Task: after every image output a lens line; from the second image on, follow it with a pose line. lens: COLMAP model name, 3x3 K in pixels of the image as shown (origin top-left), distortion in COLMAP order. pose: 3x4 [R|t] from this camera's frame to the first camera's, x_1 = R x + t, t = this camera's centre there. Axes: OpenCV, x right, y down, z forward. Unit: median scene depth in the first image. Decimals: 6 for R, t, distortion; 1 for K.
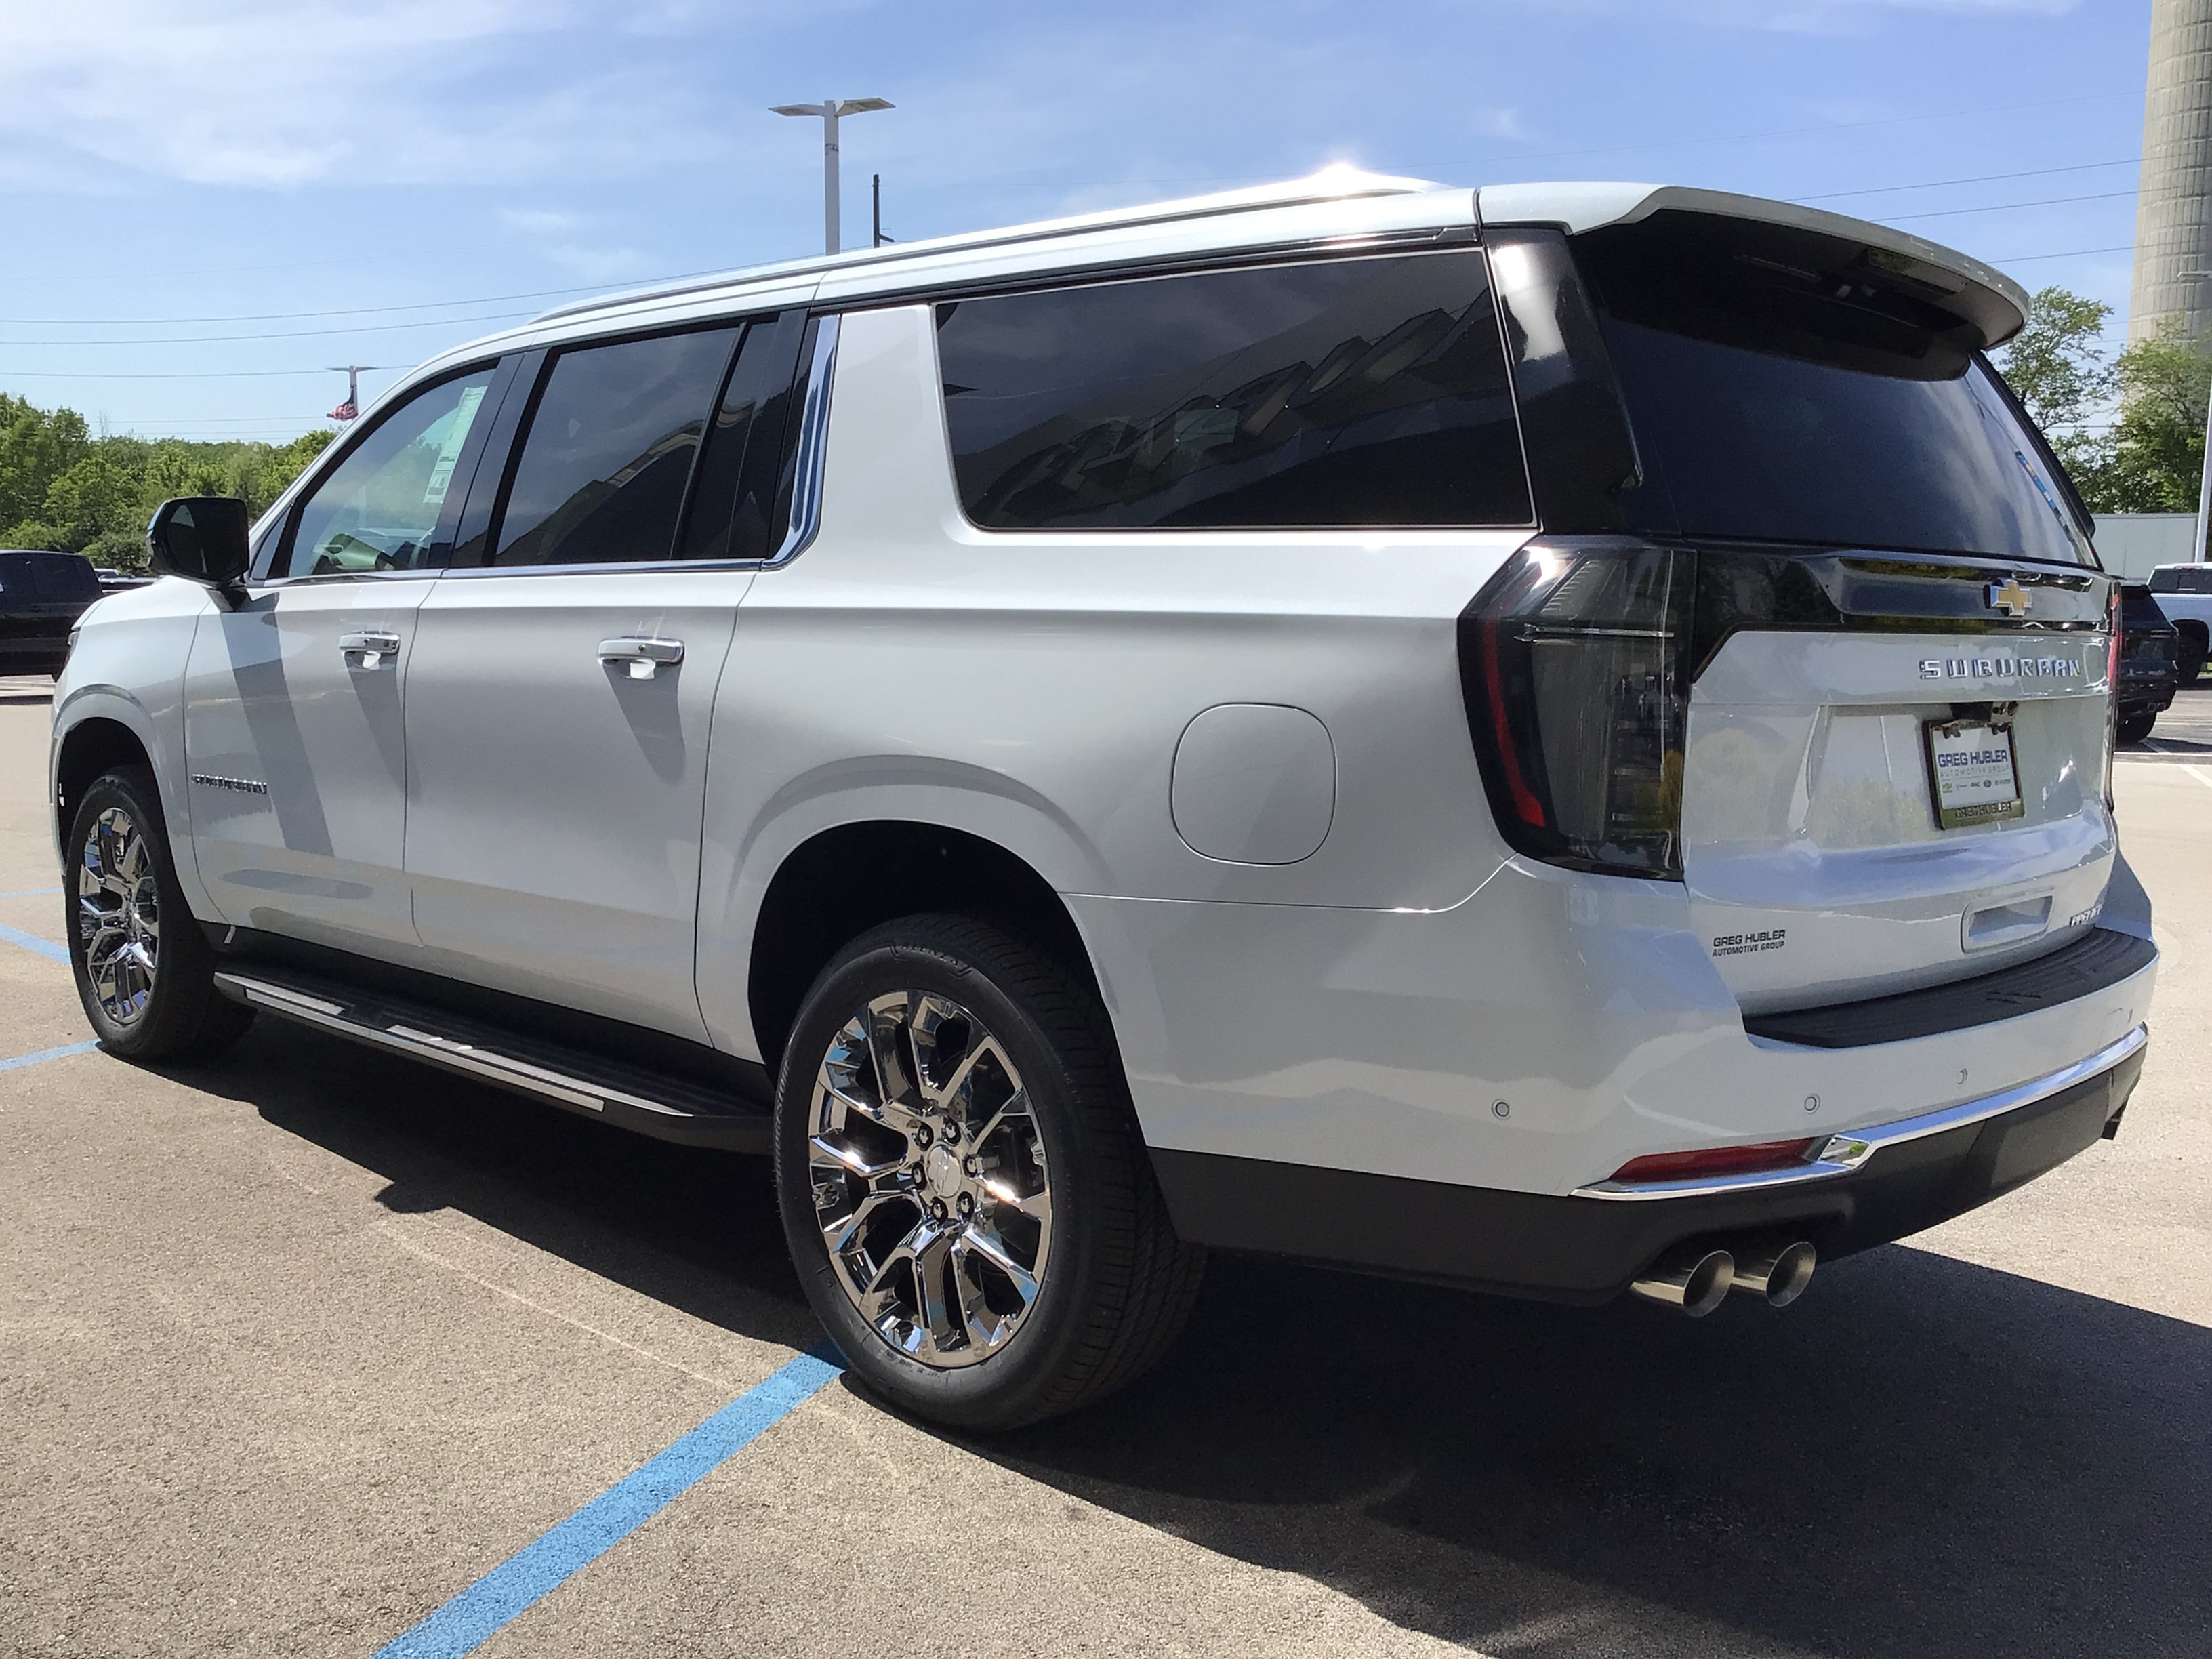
lens RADIAL K [[1983.7, 0, 1108.8], [0, 1983.7, 831.5], [0, 0, 1]] dist [0.129519, -0.252089]
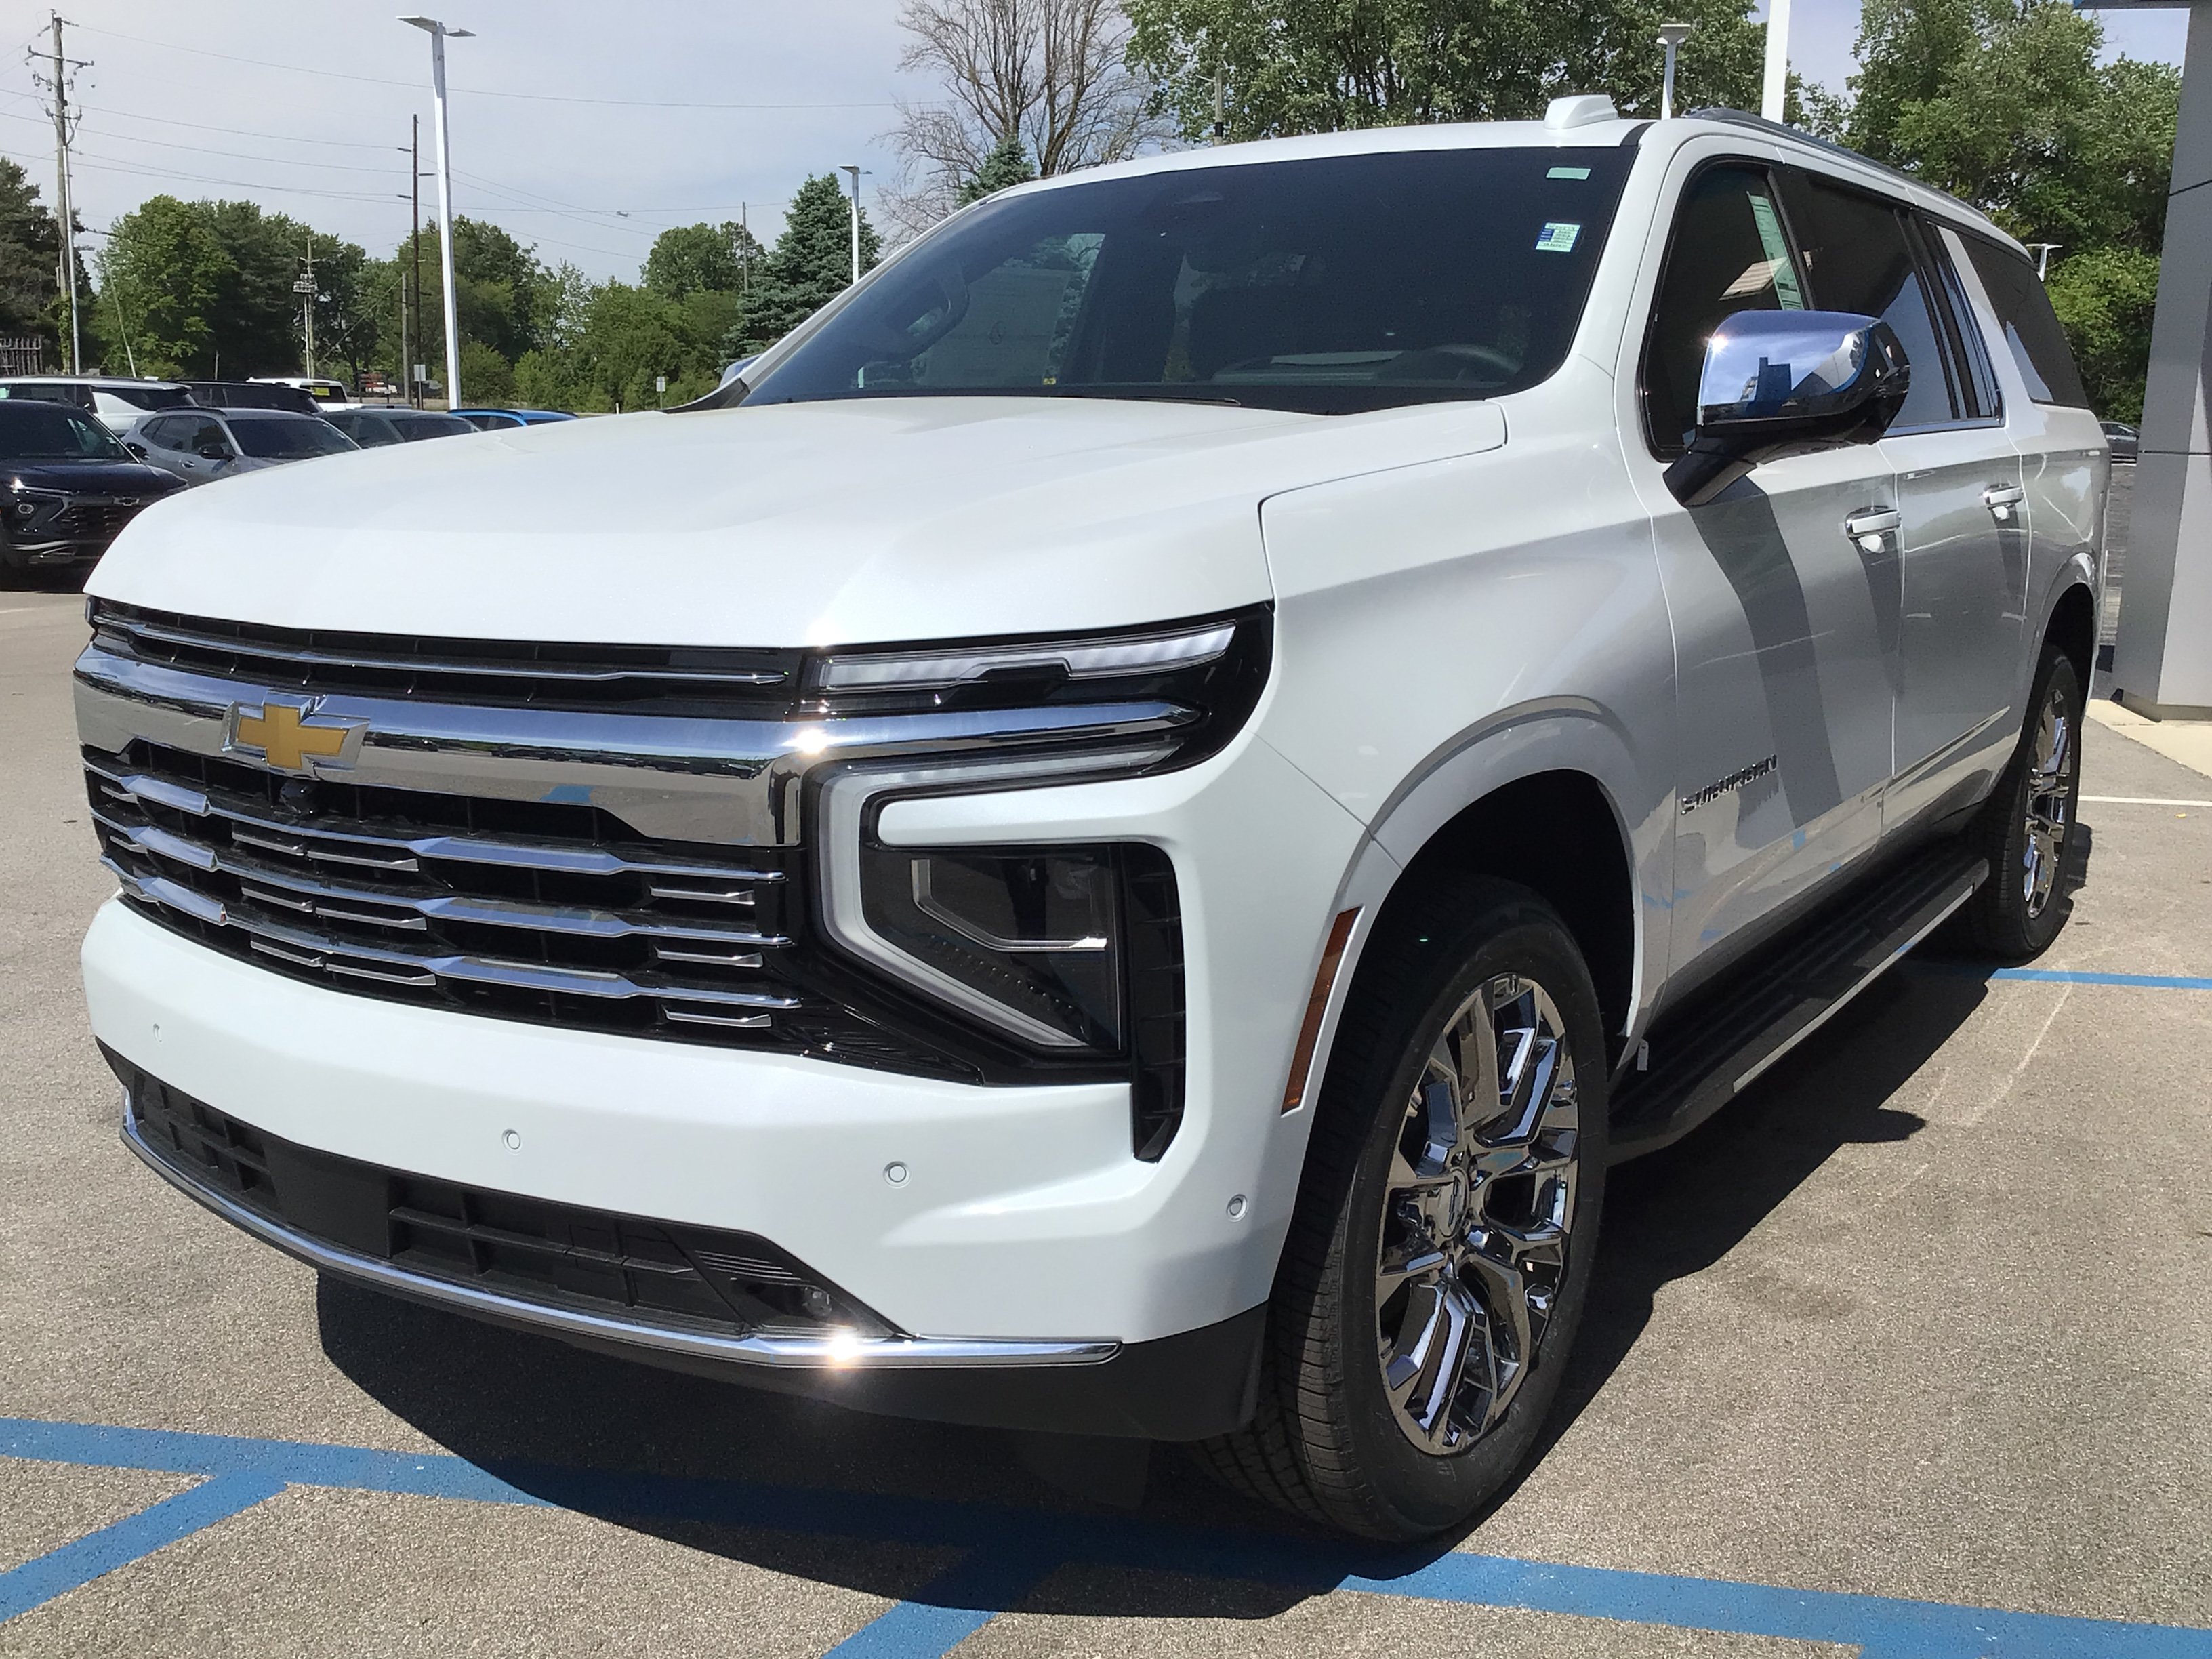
lens RADIAL K [[1999.5, 0, 1100.8], [0, 1999.5, 825.6], [0, 0, 1]] dist [0.072630, -0.102092]
pose [[-0.161103, -0.211726, 0.963959, -1.503876], [0.107193, 0.967186, 0.230350, -0.260768], [-0.981099, 0.140440, -0.133121, 1.907273]]
